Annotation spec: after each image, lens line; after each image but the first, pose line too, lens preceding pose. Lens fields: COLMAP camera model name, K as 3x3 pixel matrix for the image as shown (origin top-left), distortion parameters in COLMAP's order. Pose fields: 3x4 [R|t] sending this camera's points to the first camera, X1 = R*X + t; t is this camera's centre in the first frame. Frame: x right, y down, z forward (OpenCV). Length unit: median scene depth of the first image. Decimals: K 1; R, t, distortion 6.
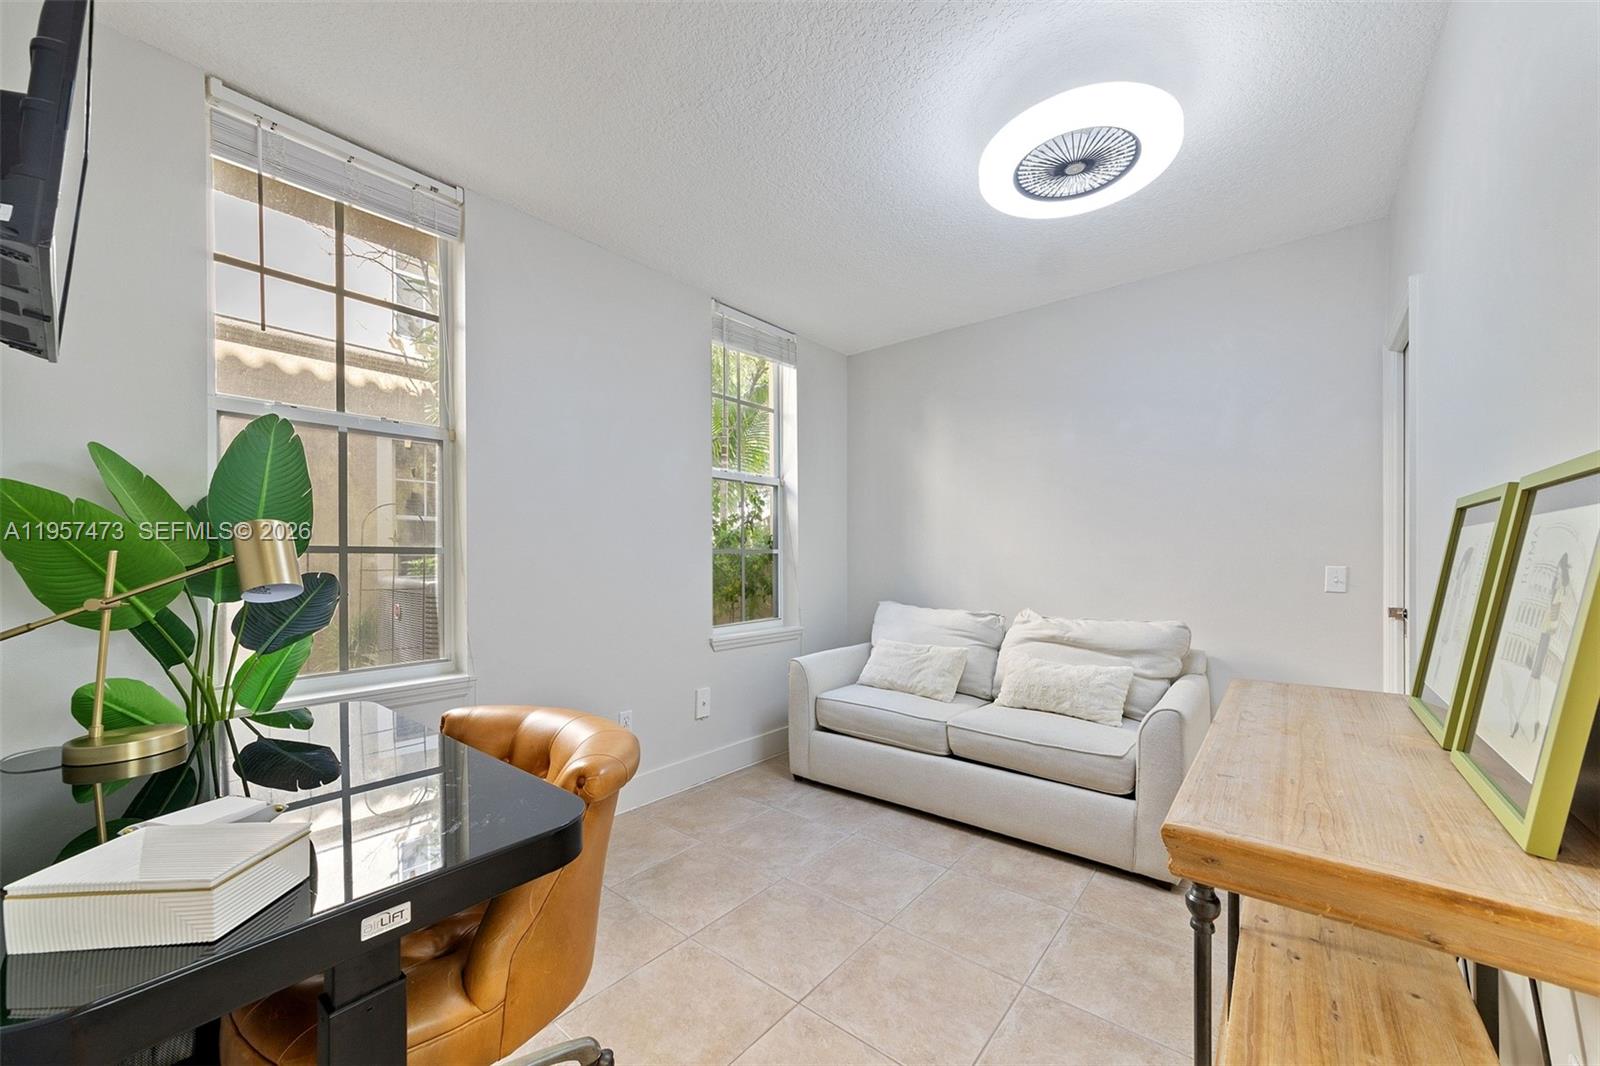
lens RADIAL K [[608.4, 0, 828.7], [0, 608.4, 547.5], [0, 0, 1]] dist [-0.003738, 0.003073]
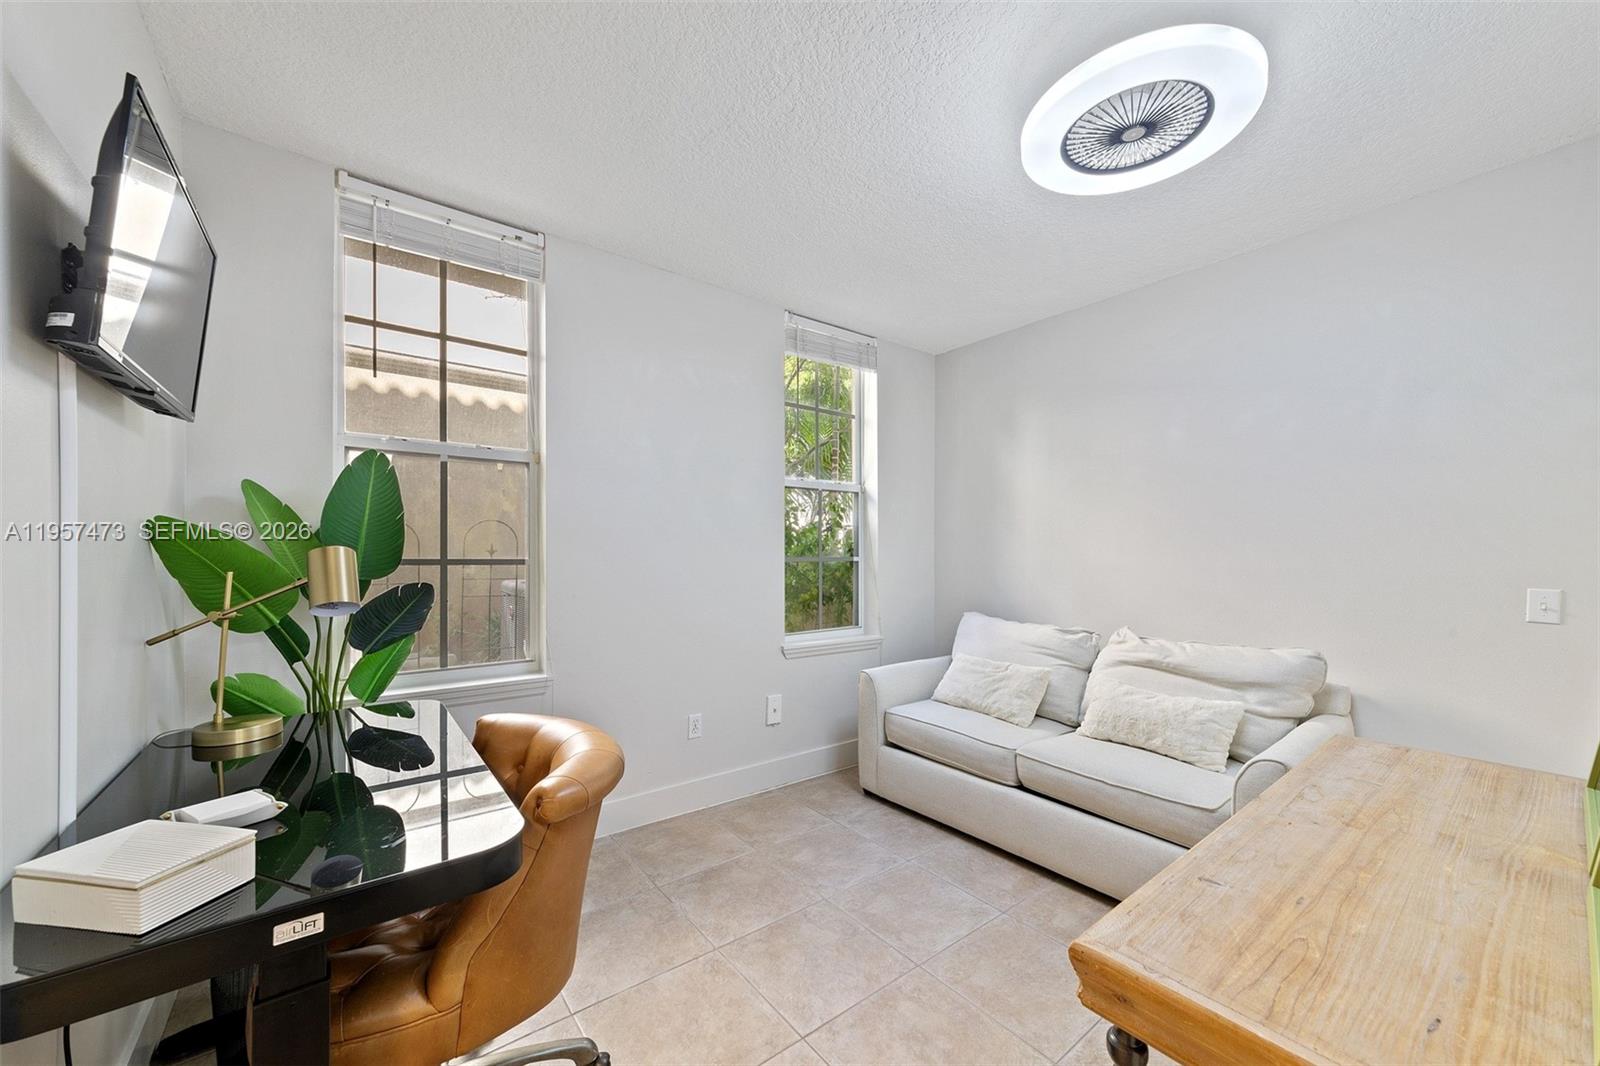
lens RADIAL K [[608.4, 0, 802.9], [0, 608.4, 547.4], [0, 0, 1]] dist [-0.003738, 0.003073]
pose [[0.973503, 0.001988, -0.228666, 0.132028], [-0.002389, 0.999996, -0.001477, -0.025728], [0.228662, 0.001984, 0.973504, 0.040885]]
